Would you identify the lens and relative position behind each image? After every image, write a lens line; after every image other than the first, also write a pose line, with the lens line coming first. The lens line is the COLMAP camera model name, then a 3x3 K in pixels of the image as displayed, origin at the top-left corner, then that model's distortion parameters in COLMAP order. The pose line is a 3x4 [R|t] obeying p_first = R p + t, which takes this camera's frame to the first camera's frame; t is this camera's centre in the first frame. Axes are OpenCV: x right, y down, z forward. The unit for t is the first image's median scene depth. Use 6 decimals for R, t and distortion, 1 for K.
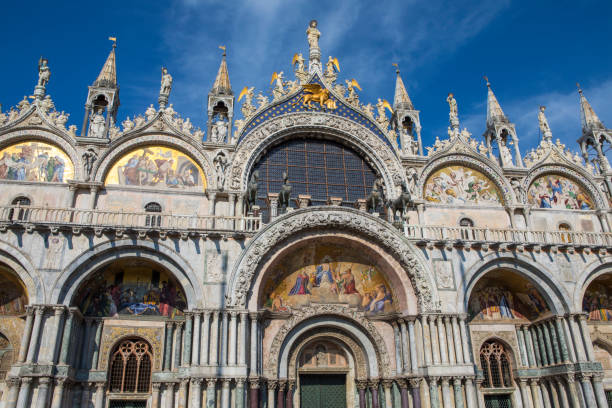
lens RADIAL K [[493.6, 0, 305.7], [0, 493.6, 203.5], [0, 0, 1]] dist [-0.090119, 0.098837]
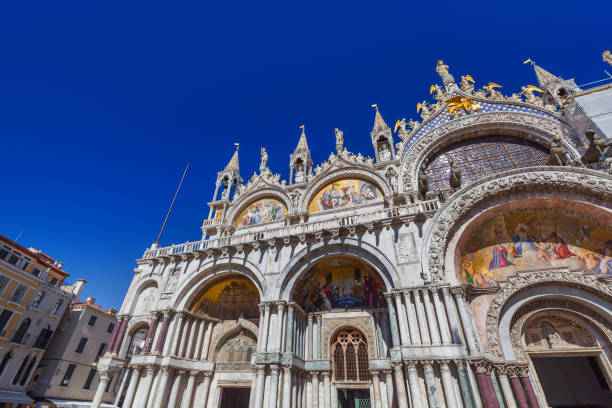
lens RADIAL K [[295.0, 0, 310.0], [0, 295.0, 205.3], [0, 0, 1]] dist [-0.004852, -0.000242]
pose [[0.859819, -0.263706, -0.437230, -0.049592], [0.170502, 0.955441, -0.240959, 0.140499], [0.481290, 0.132633, 0.866469, 0.298025]]
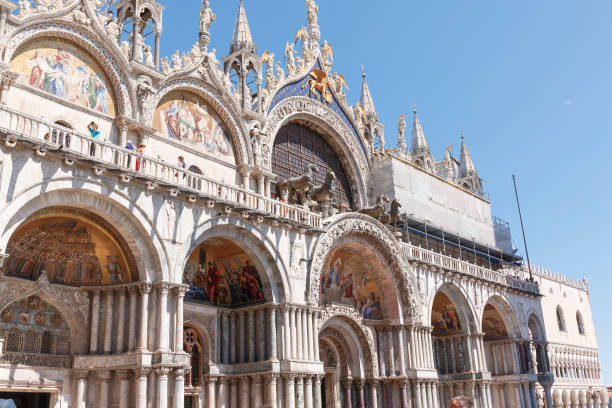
lens RADIAL K [[668.0, 0, 305.7], [0, 668.0, 192.2], [0, 0, 1]] dist [-0.010441, -0.006766]
pose [[0.752415, 0.205362, 0.625858, -0.906921], [-0.249396, 0.968237, -0.017878, 0.015292], [-0.609650, -0.142634, 0.779732, -0.017745]]
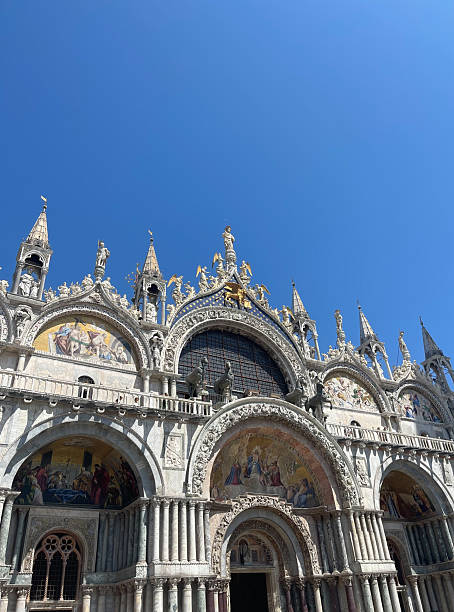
lens RADIAL K [[468.1, 0, 233.4], [0, 468.1, 310.8], [0, 0, 1]] dist [0.055665, -0.053956]
pose [[0.938628, 0.154771, 0.308258, -0.355487], [-0.095085, 0.975155, -0.200078, 0.030500], [-0.331565, 0.158488, 0.930025, 0.048857]]
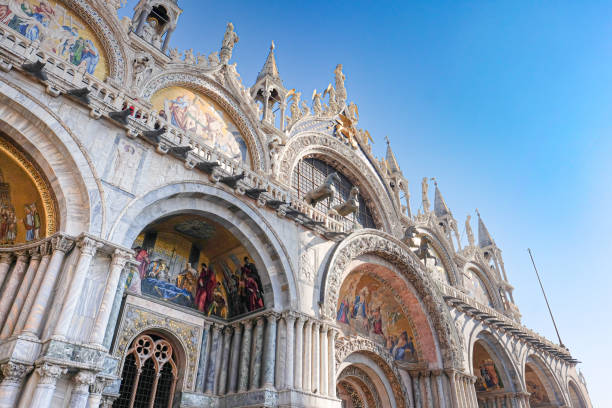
lens RADIAL K [[431.9, 0, 305.7], [0, 431.9, 196.4], [0, 0, 1]] dist [-0.009730, 0.001118]
pose [[0.812114, 0.356951, 0.461581, -0.484299], [-0.267947, 0.930855, -0.248421, 0.179687], [-0.518339, 0.078066, 0.851604, 0.356239]]
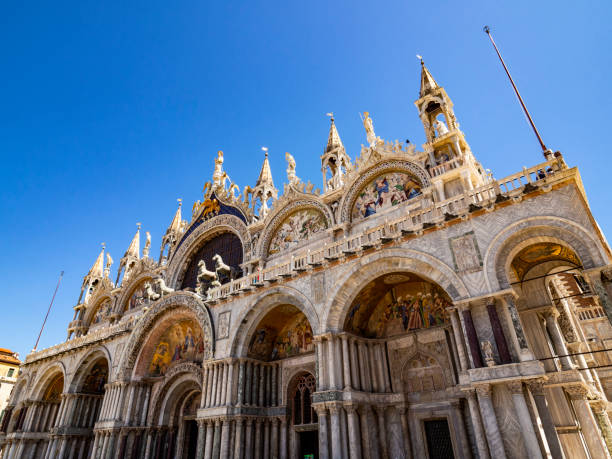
lens RADIAL K [[369.2, 0, 306.5], [0, 369.2, 227.9], [0, 0, 1]] dist [-0.001583, -0.000382]
pose [[0.686697, -0.377243, -0.621397, 1.008125], [0.314636, 0.924831, -0.213756, 0.173317], [0.655326, -0.048728, 0.753773, 0.459143]]
